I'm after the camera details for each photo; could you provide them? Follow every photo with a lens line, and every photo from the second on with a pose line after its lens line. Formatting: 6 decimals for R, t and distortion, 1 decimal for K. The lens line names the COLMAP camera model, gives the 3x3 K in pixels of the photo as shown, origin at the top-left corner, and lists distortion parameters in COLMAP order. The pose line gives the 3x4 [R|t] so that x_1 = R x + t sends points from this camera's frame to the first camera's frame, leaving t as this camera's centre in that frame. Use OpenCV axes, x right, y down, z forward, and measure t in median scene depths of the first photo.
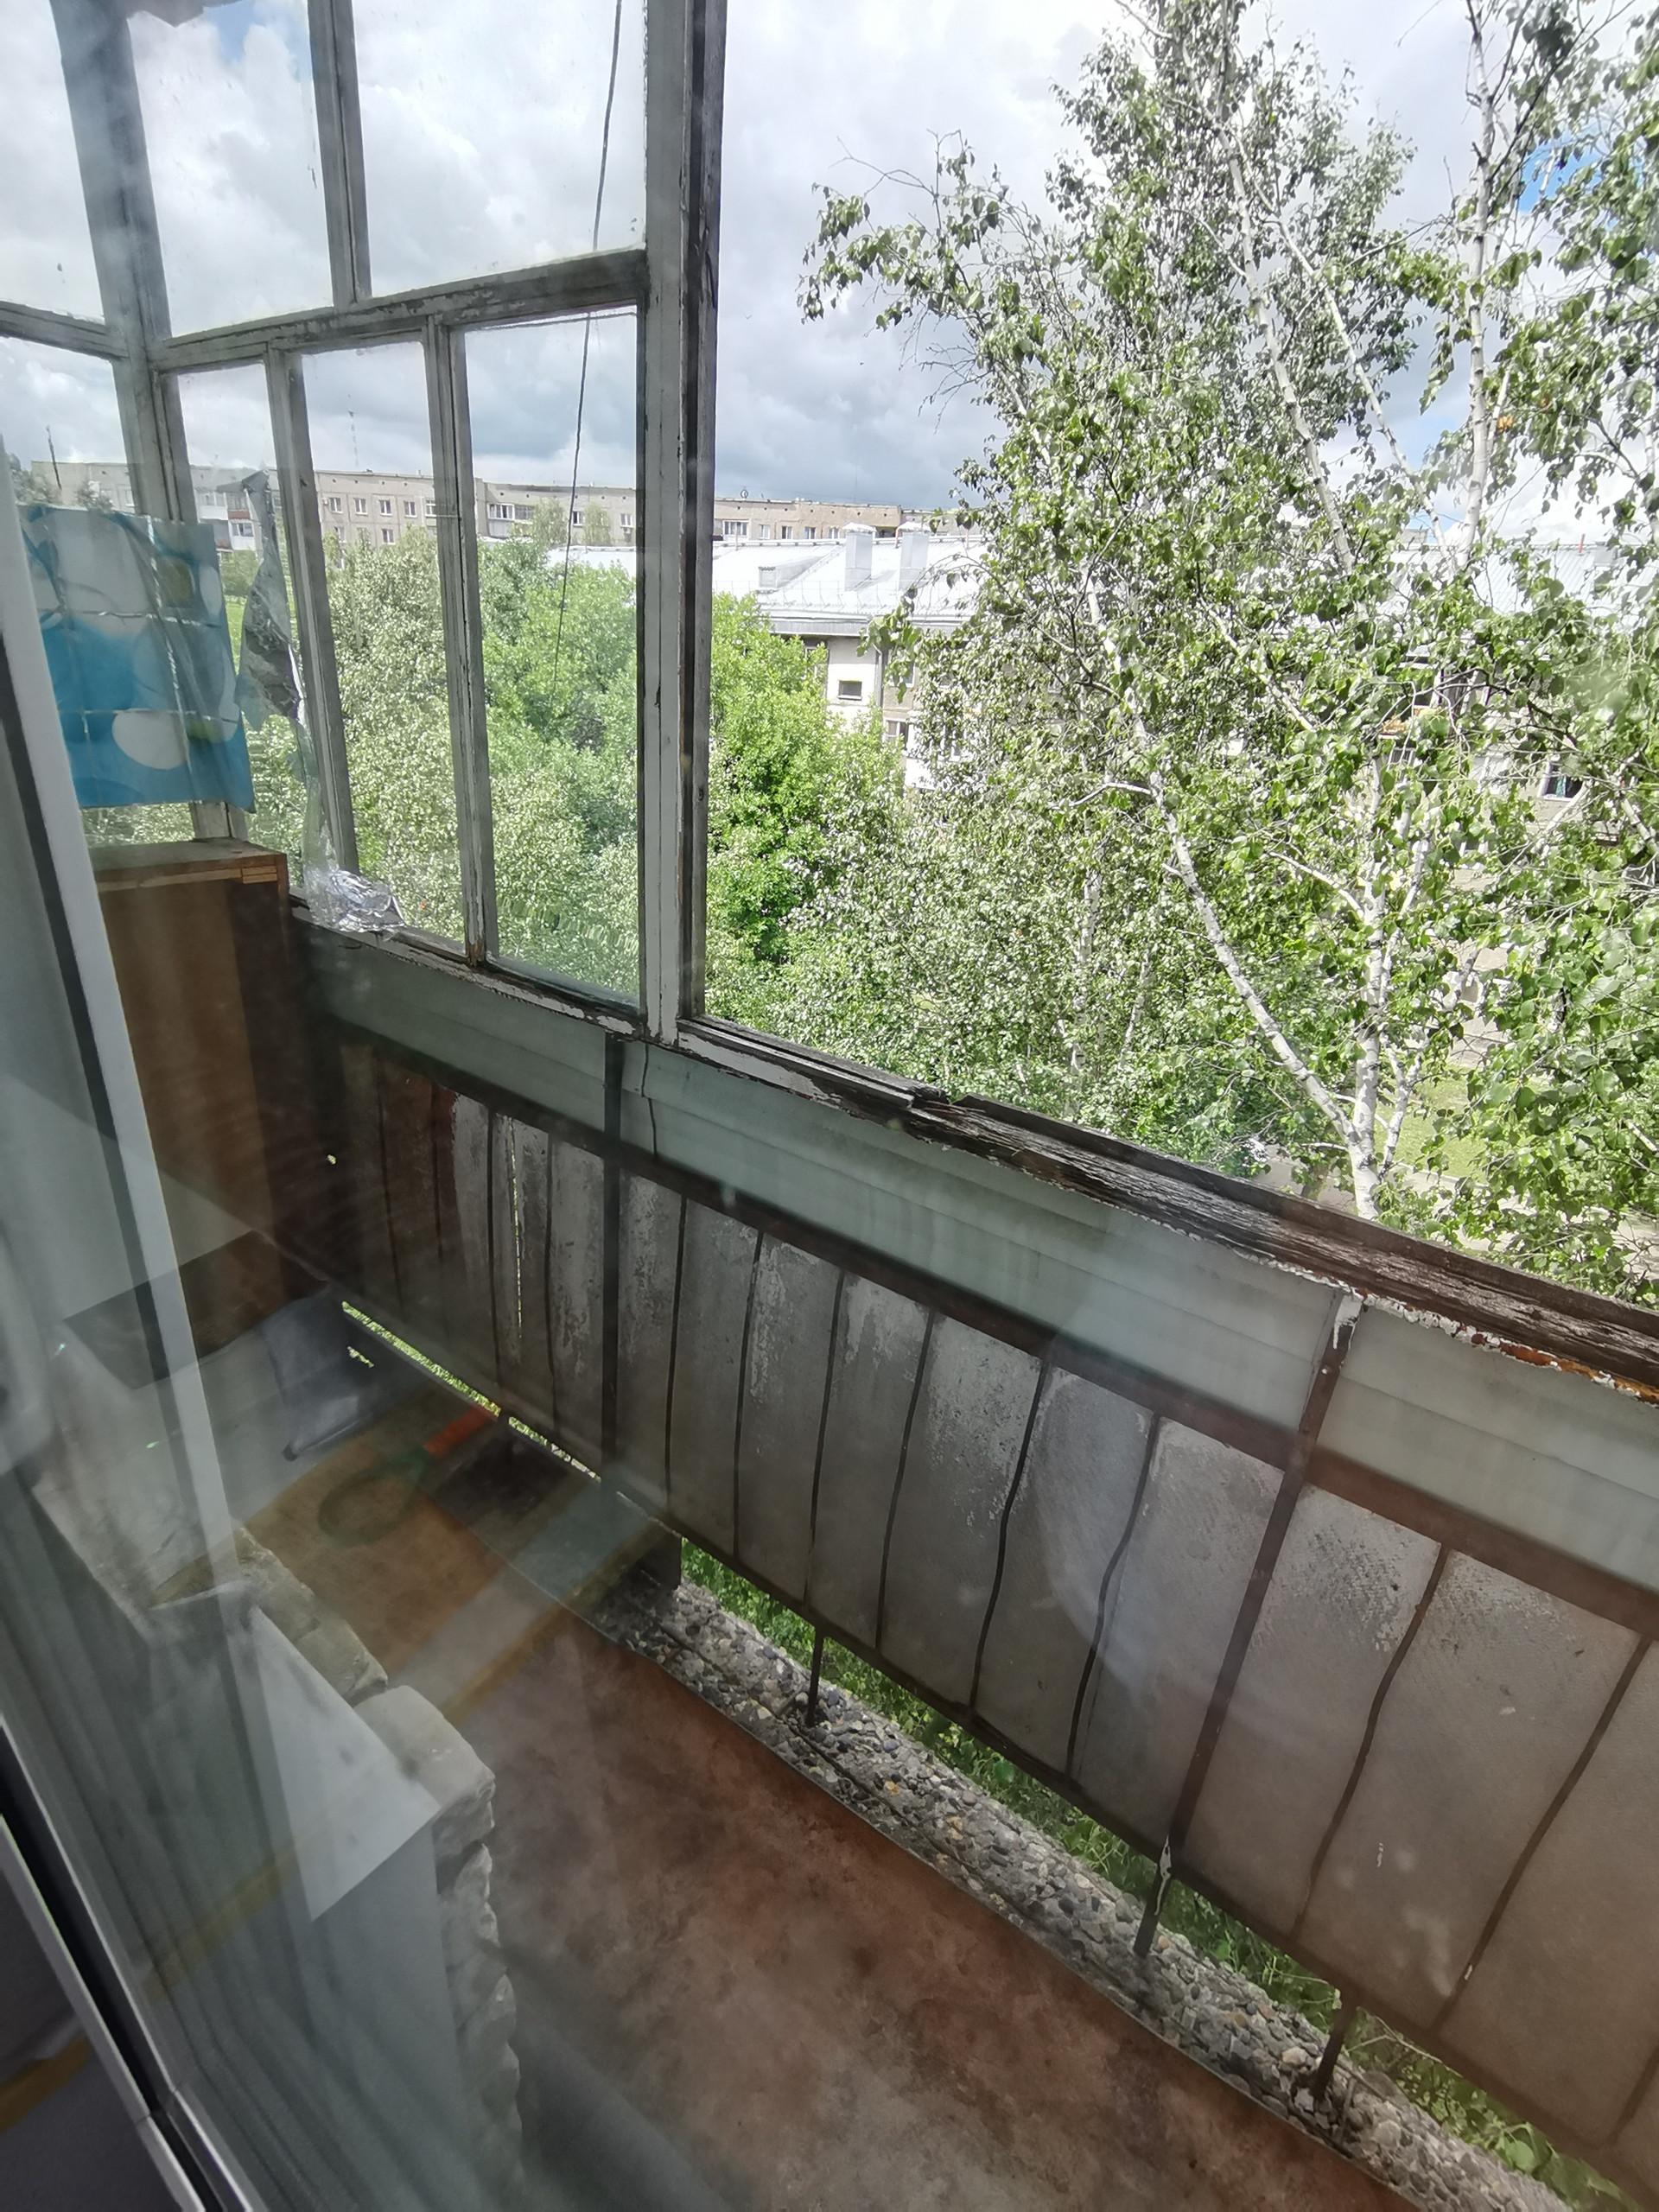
lens RADIAL K [[1094.7, 0, 815.8], [0, 1094.7, 1116.6], [0, 0, 1]] dist [0.030943, -0.019764]
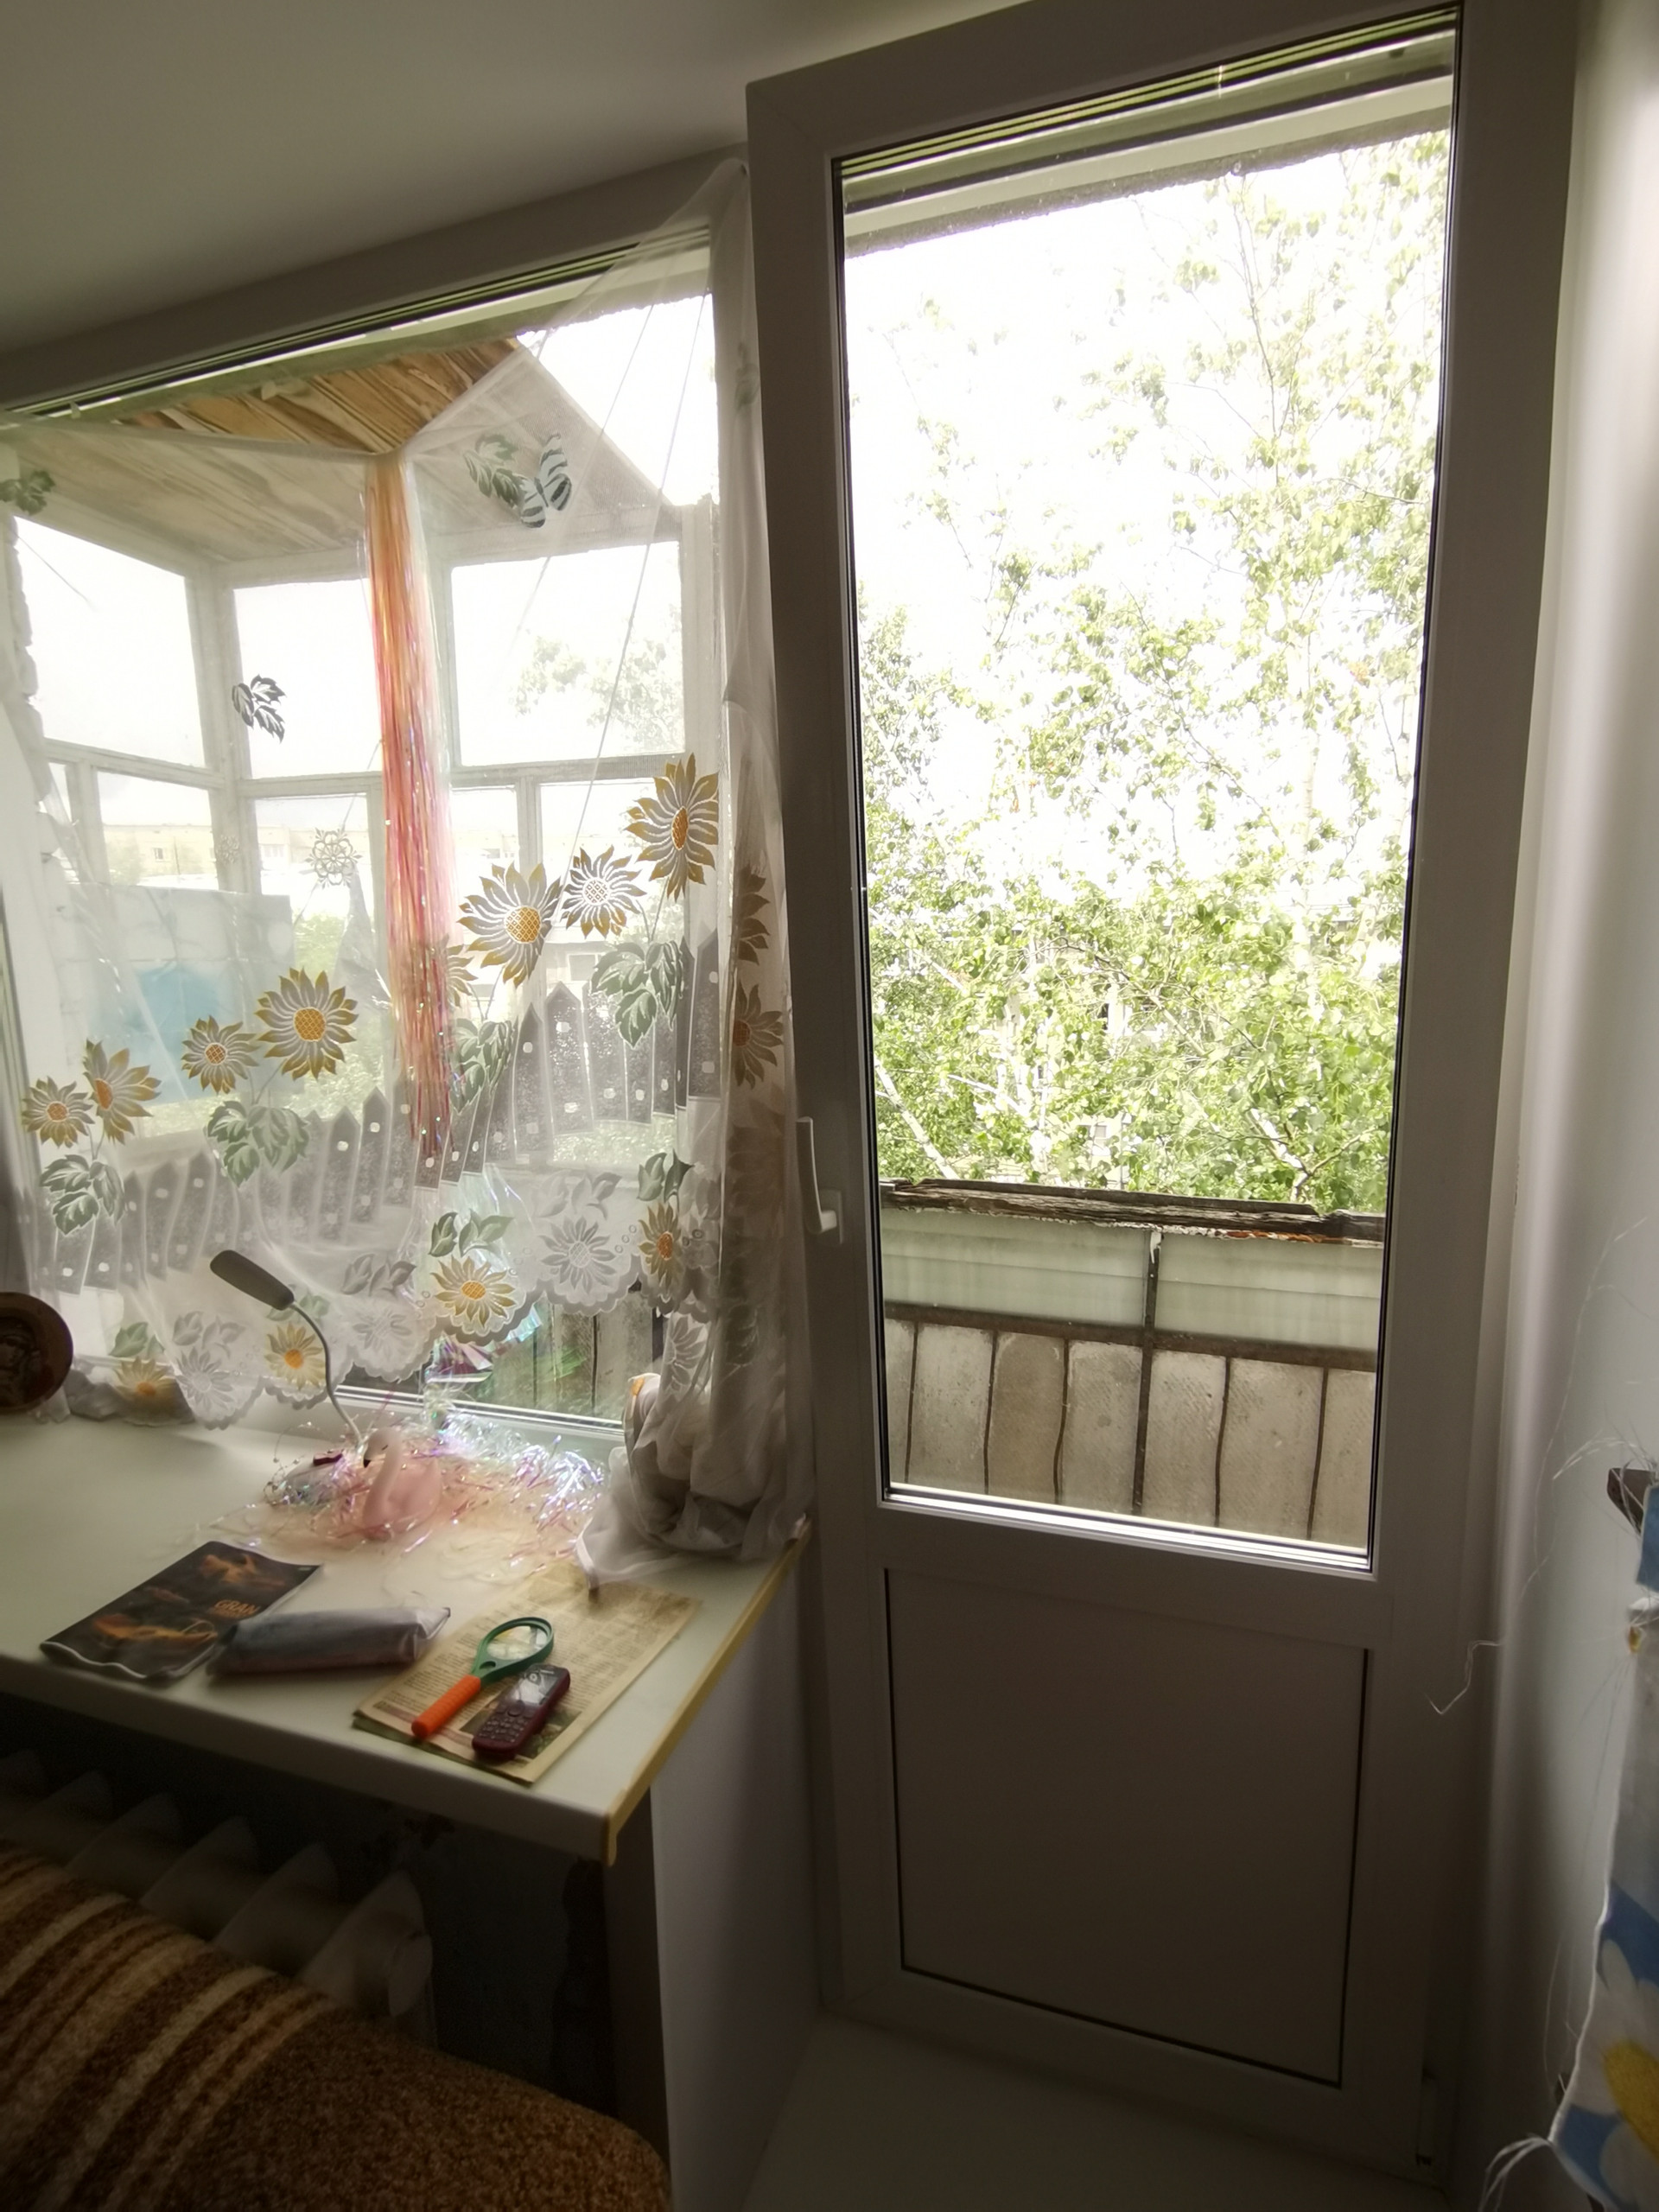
lens RADIAL K [[1094.7, 0, 813.4], [0, 1094.7, 1123.3], [0, 0, 1]] dist [0.030943, -0.019764]
pose [[0.942327, -0.115414, 0.314166, -0.509170], [0.187400, 0.959672, -0.209547, 0.205160], [-0.277312, 0.256336, 0.925954, -0.516885]]
